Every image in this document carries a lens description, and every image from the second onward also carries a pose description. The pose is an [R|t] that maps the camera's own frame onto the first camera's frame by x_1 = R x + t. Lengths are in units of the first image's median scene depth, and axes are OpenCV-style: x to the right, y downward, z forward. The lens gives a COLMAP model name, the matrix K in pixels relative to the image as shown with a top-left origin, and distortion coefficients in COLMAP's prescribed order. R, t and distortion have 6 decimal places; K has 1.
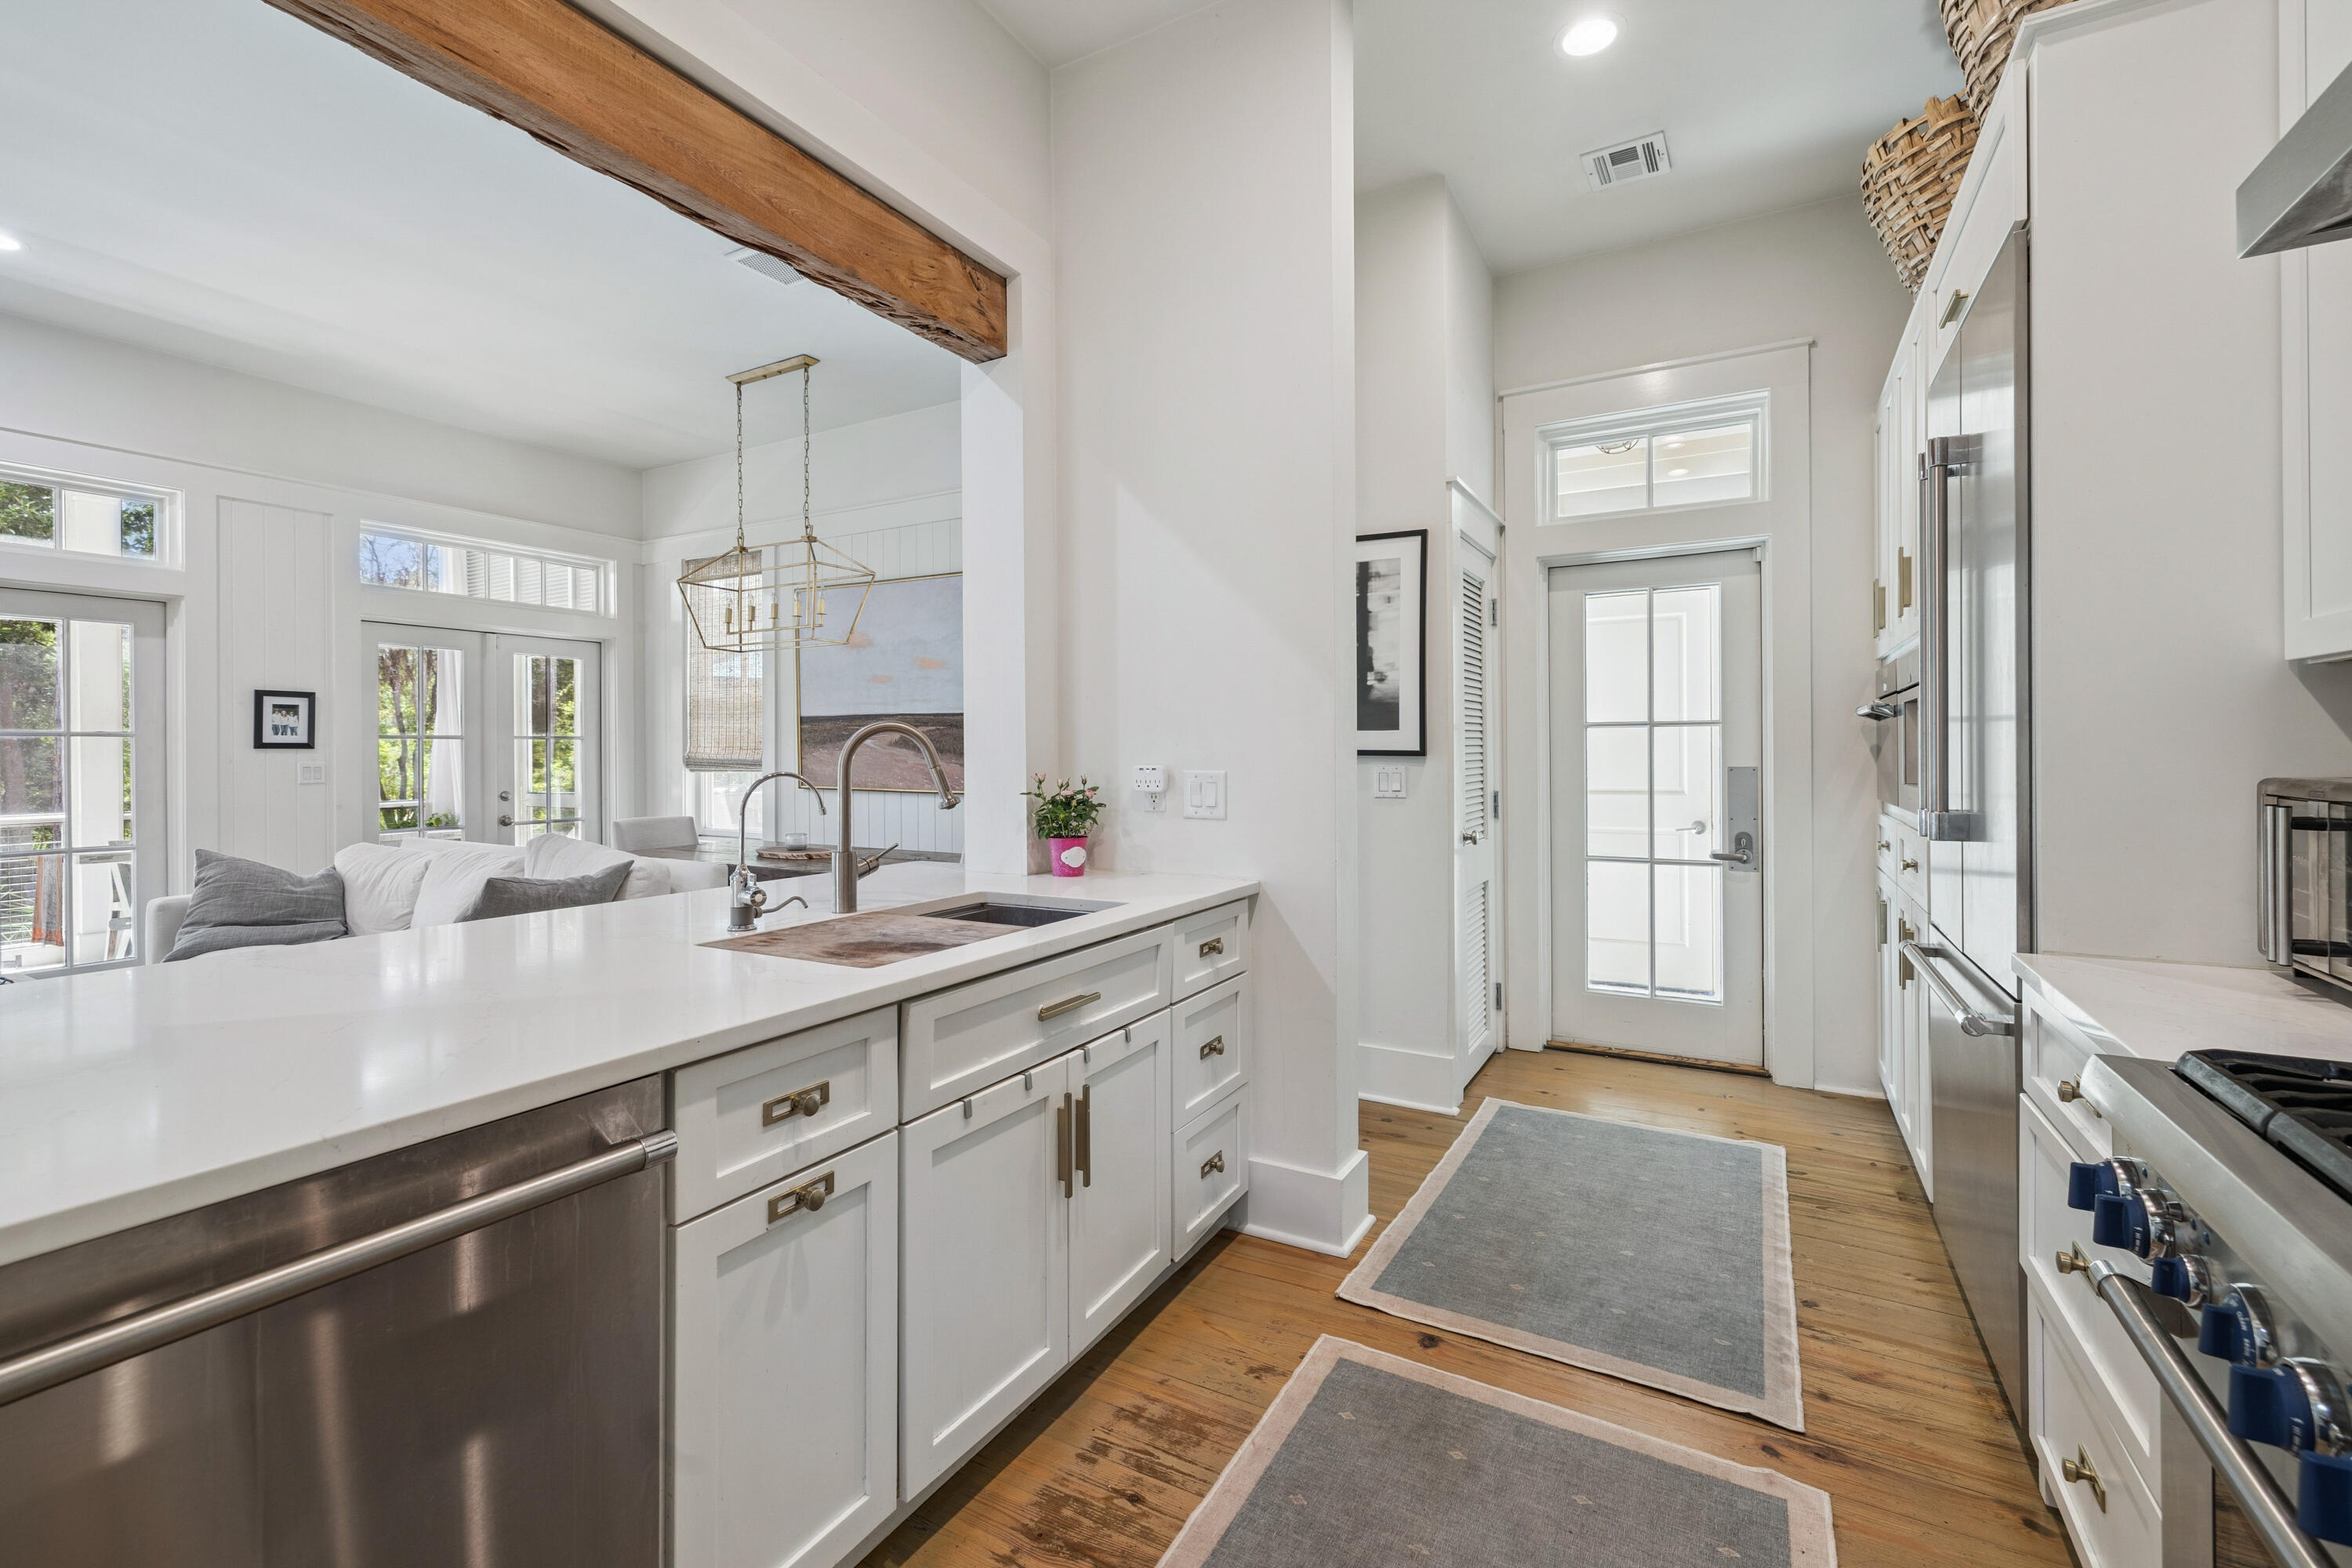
lens RADIAL K [[1007.0, 0, 1174.1], [0, 1007.0, 769.3], [0, 0, 1]] dist [0.001235, 0.000250]
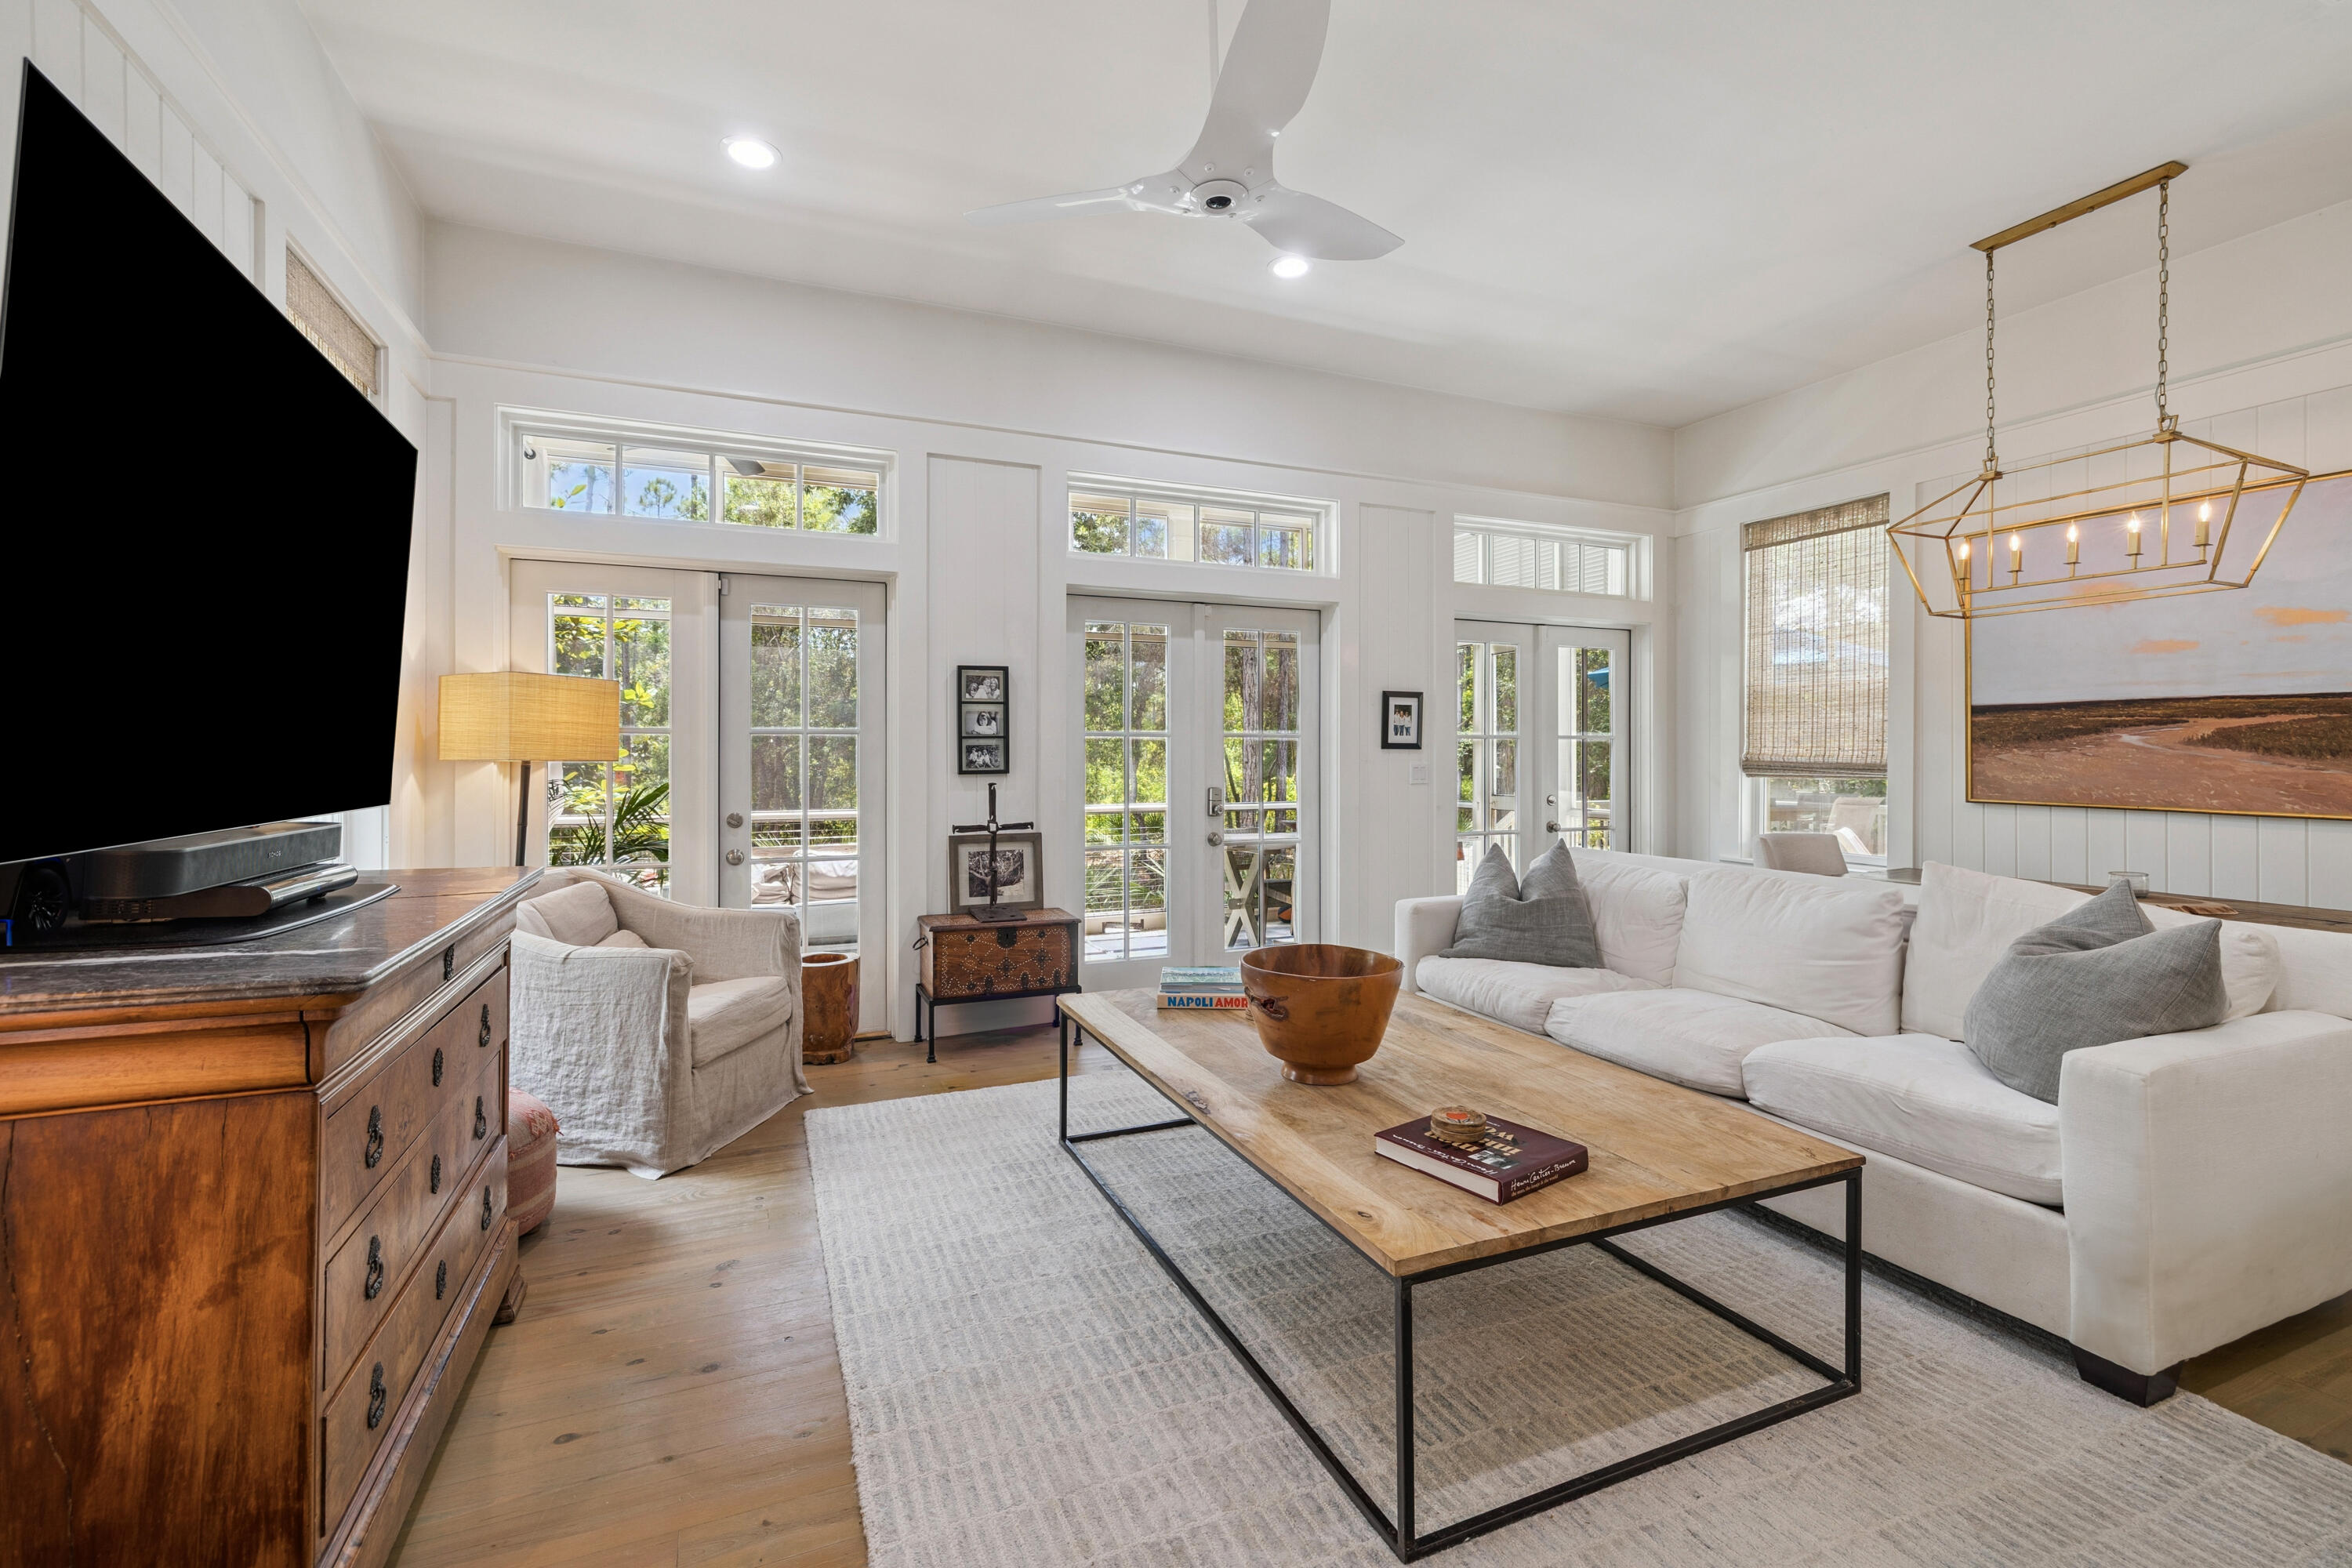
lens RADIAL K [[1007.0, 0, 1170.7], [0, 1007.0, 764.5], [0, 0, 1]] dist [0.001235, 0.000250]
pose [[0.795784, 0.009516, -0.605506, -0.395833], [-0.012453, 0.999922, -0.000651, -0.001365], [0.605452, 0.008058, 0.795841, 0.054921]]
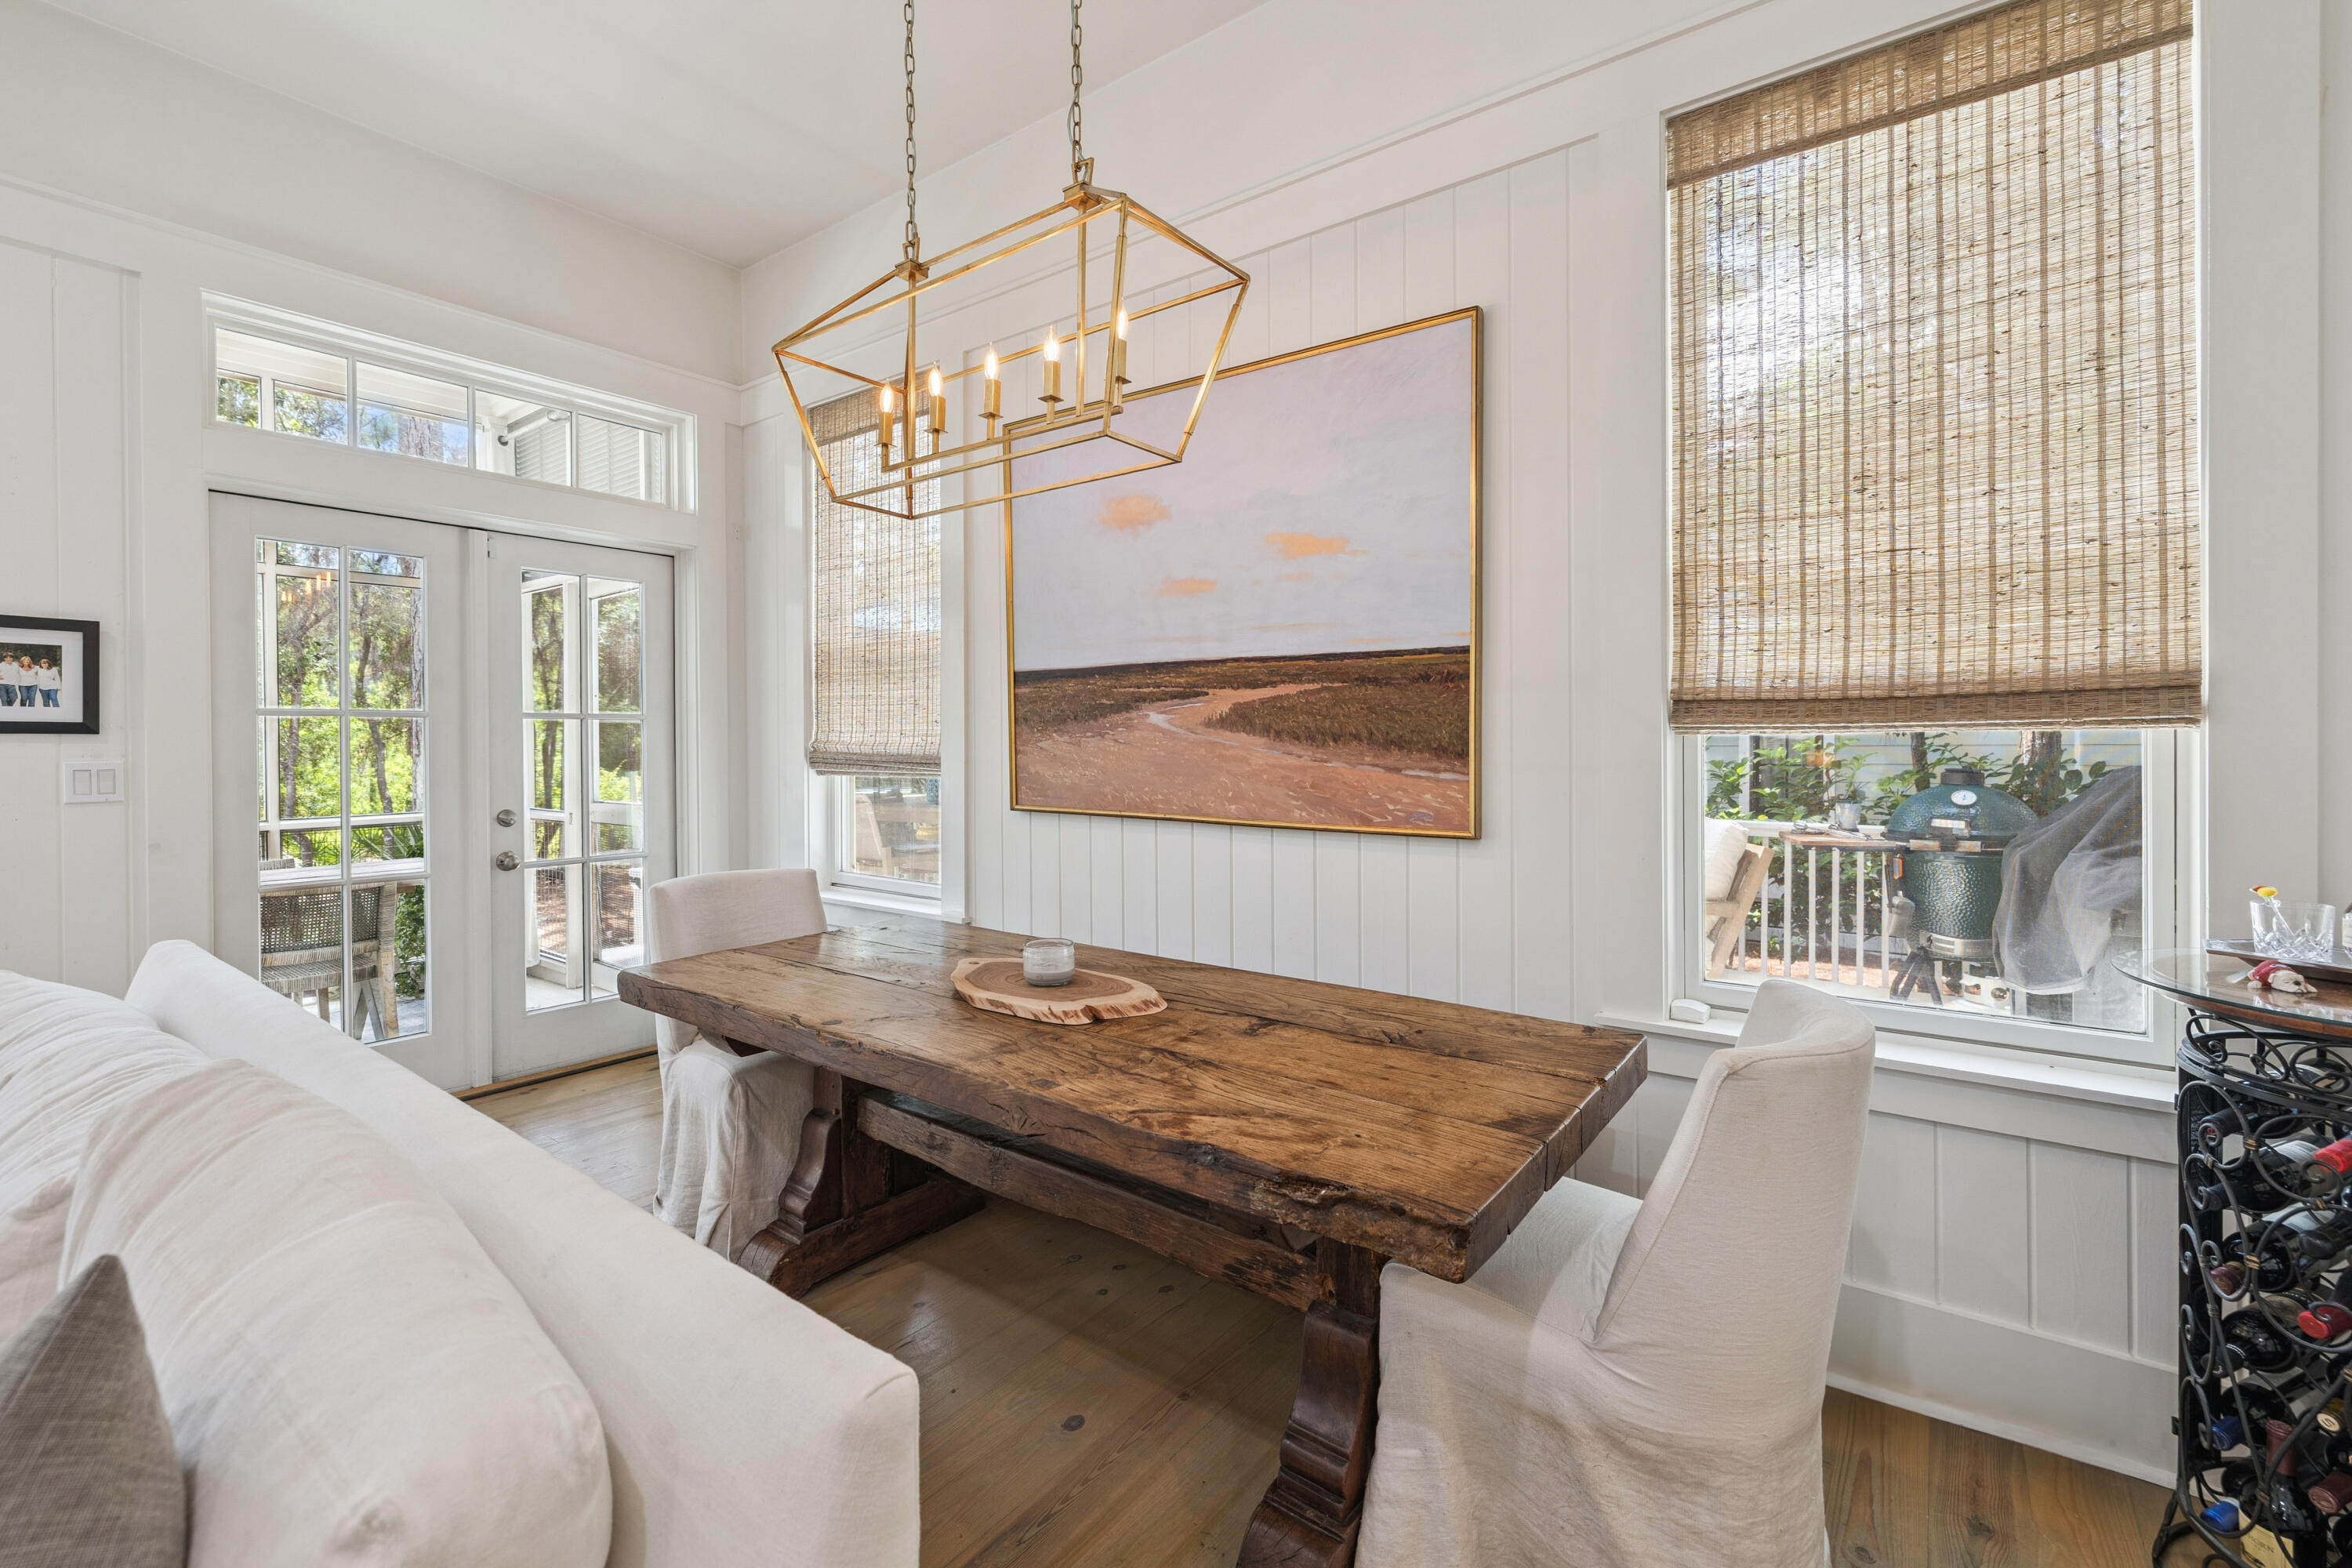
lens RADIAL K [[1007.0, 0, 1165.7], [0, 1007.0, 767.0], [0, 0, 1]] dist [0.001235, 0.000250]
pose [[0.990810, 0.003602, -0.135210, -0.227325], [-0.002207, 0.999943, 0.010462, -0.009075], [0.135240, -0.010068, 0.990762, 0.505407]]
